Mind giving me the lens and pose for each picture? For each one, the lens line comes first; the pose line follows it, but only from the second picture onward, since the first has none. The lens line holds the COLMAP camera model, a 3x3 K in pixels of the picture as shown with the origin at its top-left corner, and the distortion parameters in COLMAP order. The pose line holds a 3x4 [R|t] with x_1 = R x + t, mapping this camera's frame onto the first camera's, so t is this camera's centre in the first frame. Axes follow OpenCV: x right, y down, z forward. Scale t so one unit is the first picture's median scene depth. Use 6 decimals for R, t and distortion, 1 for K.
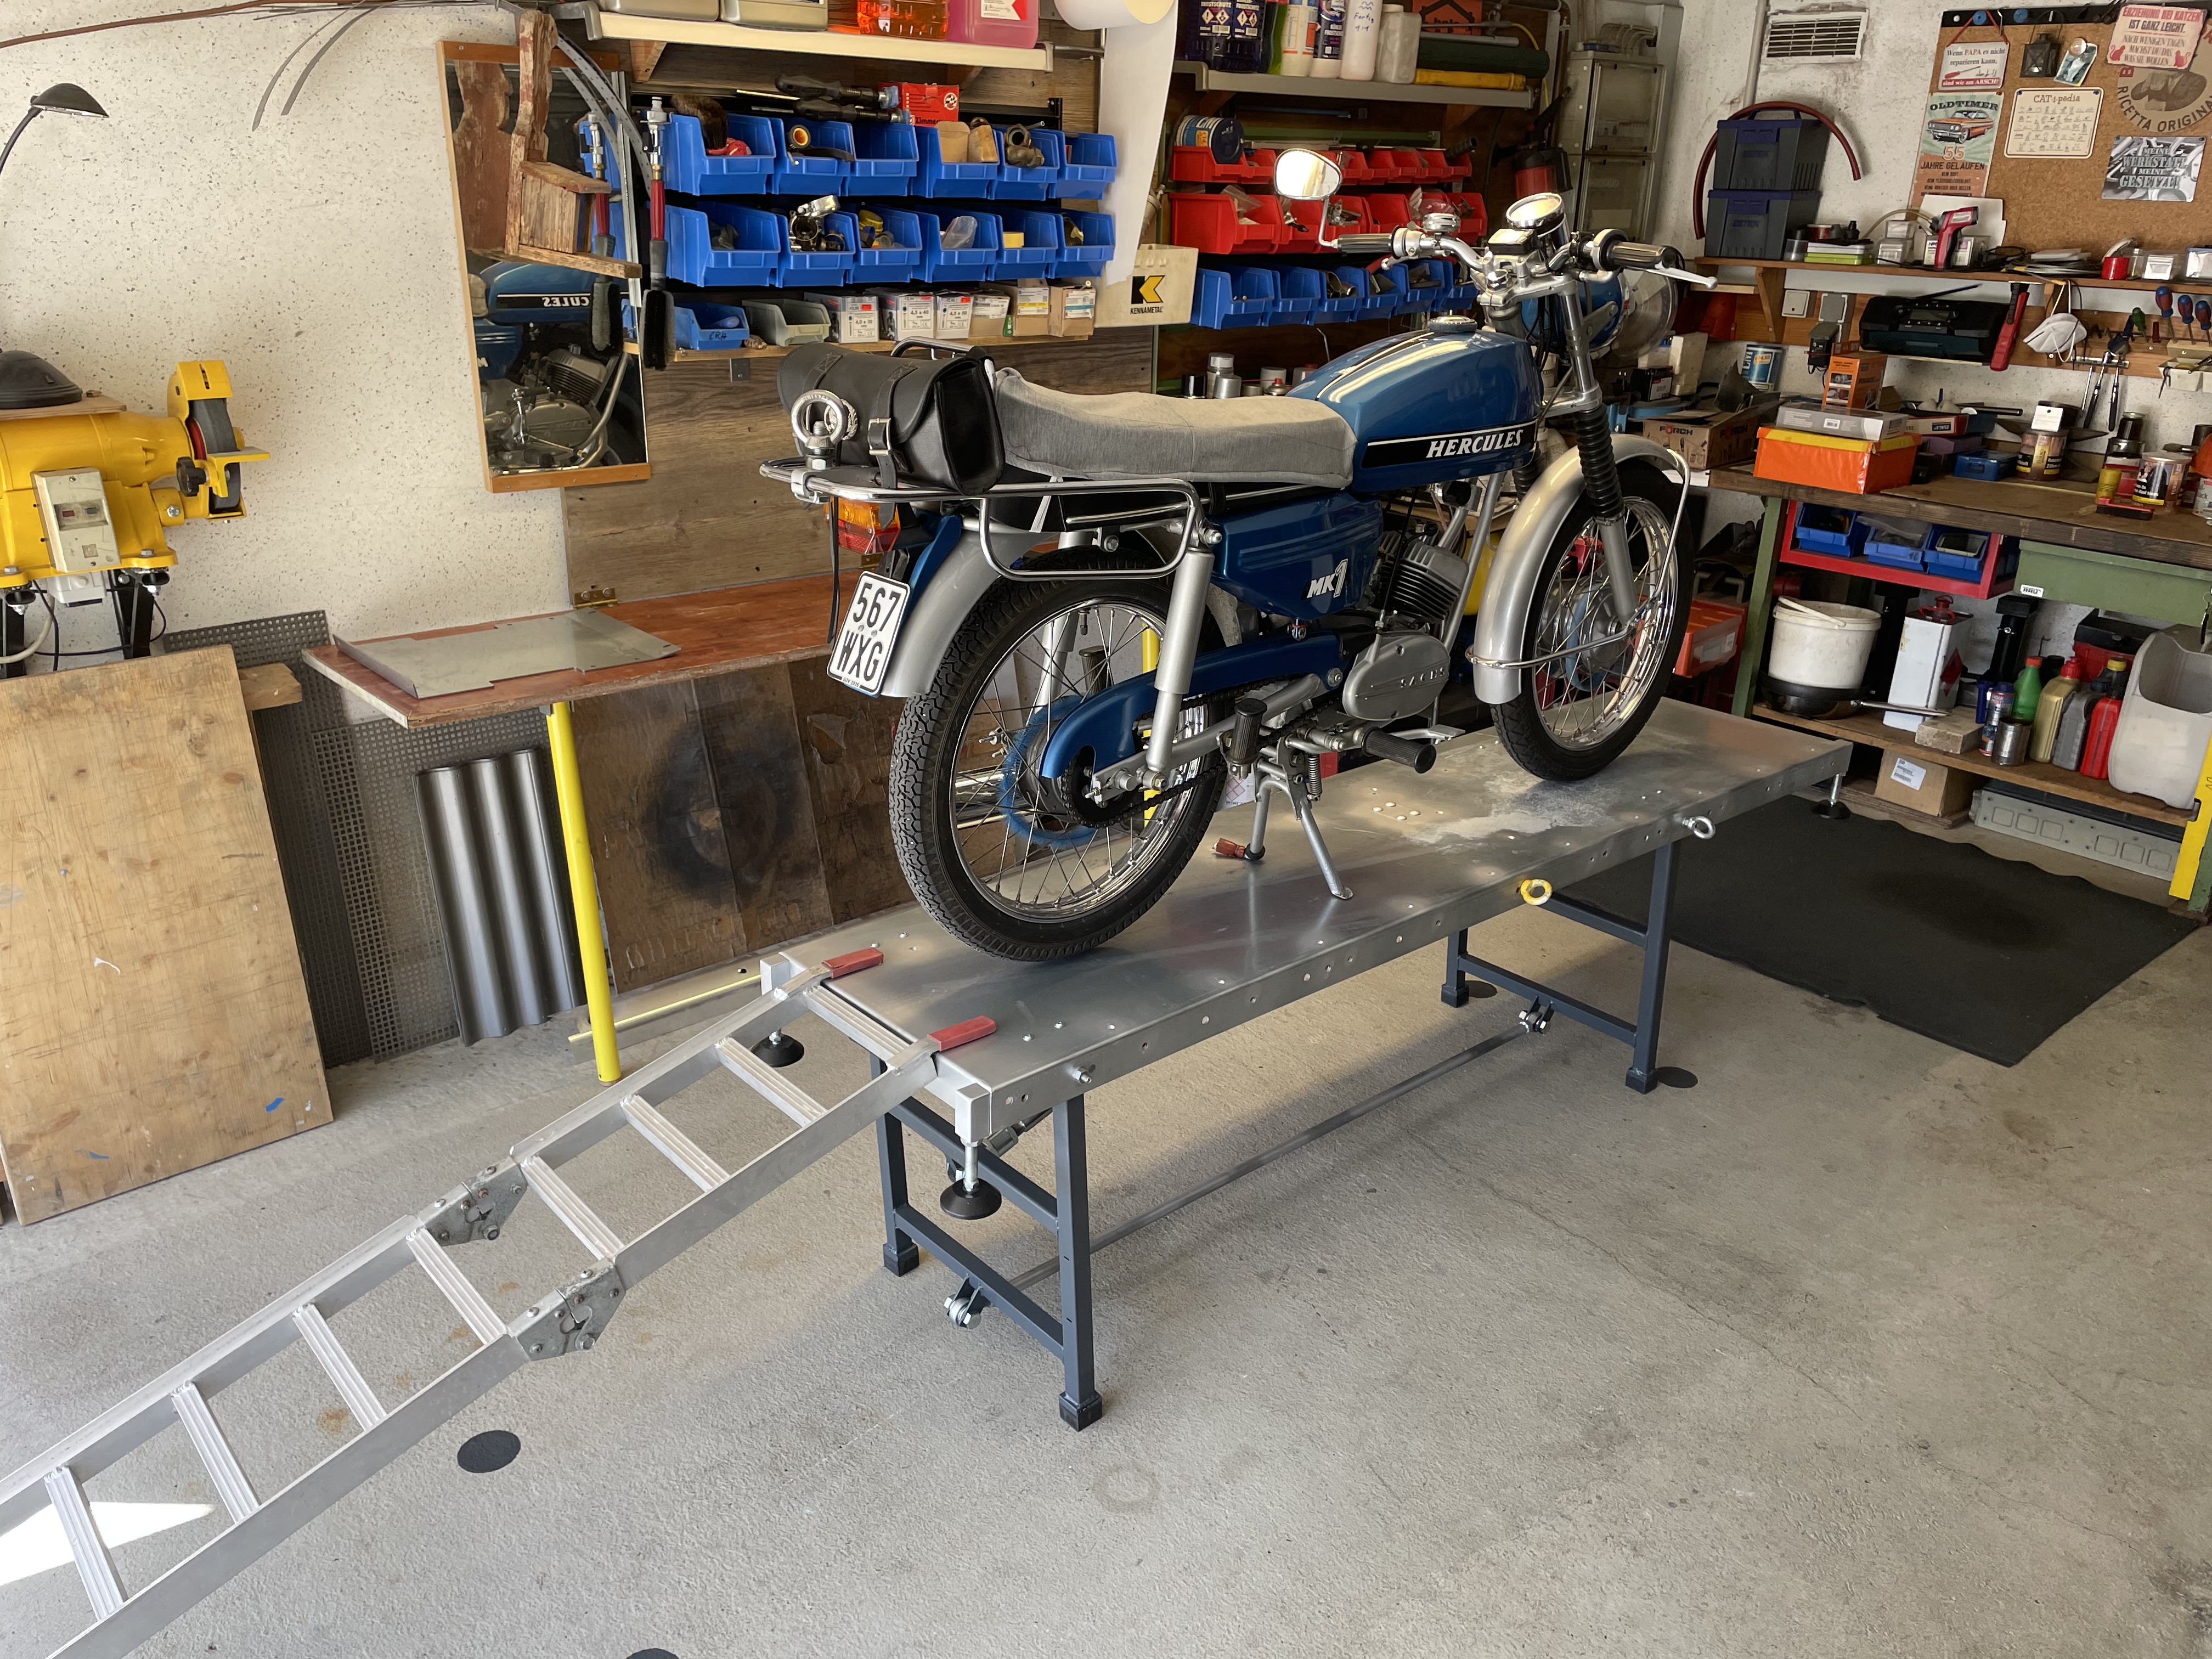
lens RADIAL K [[1660.9, 0, 1106.0], [0, 1660.9, 829.5], [0, 0, 1]] dist [0.072051, -0.087777]
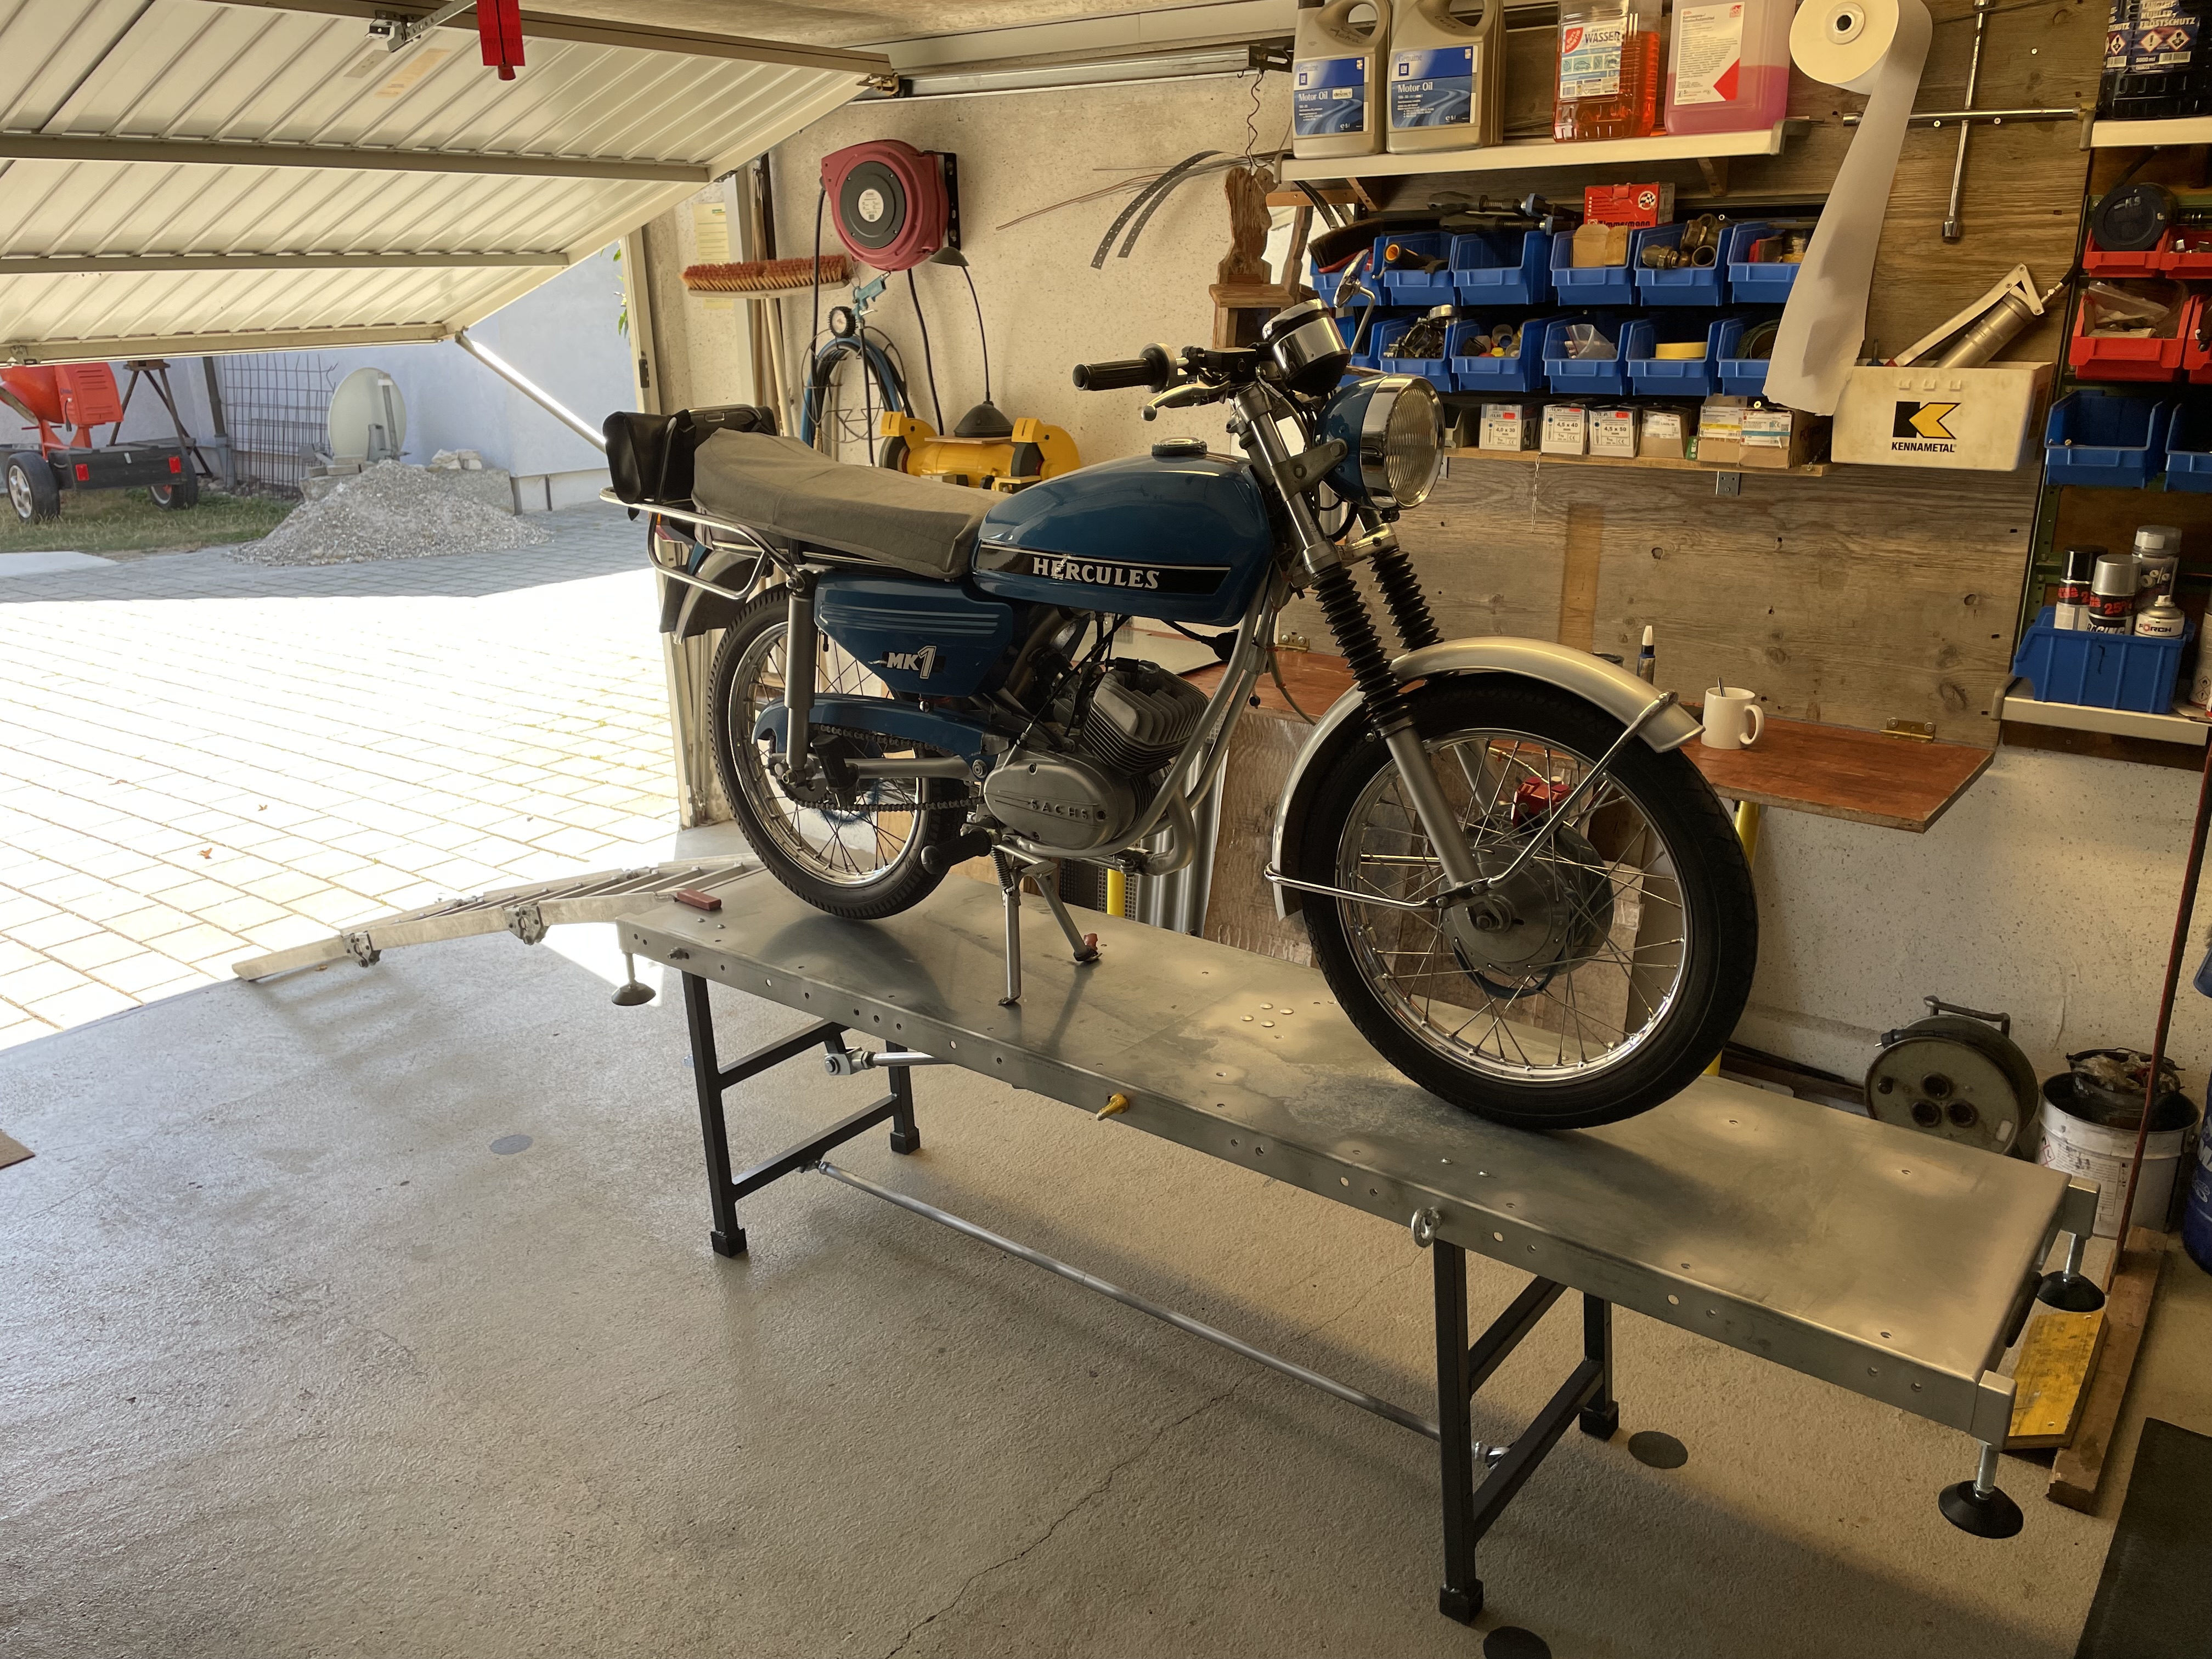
lens RADIAL K [[1660.9, 0, 1106.0], [0, 1660.9, 829.5], [0, 0, 1]] dist [0.072051, -0.087777]
pose [[0.187260, 0.286364, -0.939643, 0.804450], [-0.342208, 0.915660, 0.210857, -0.214787], [0.920776, 0.282068, 0.269462, 0.583296]]
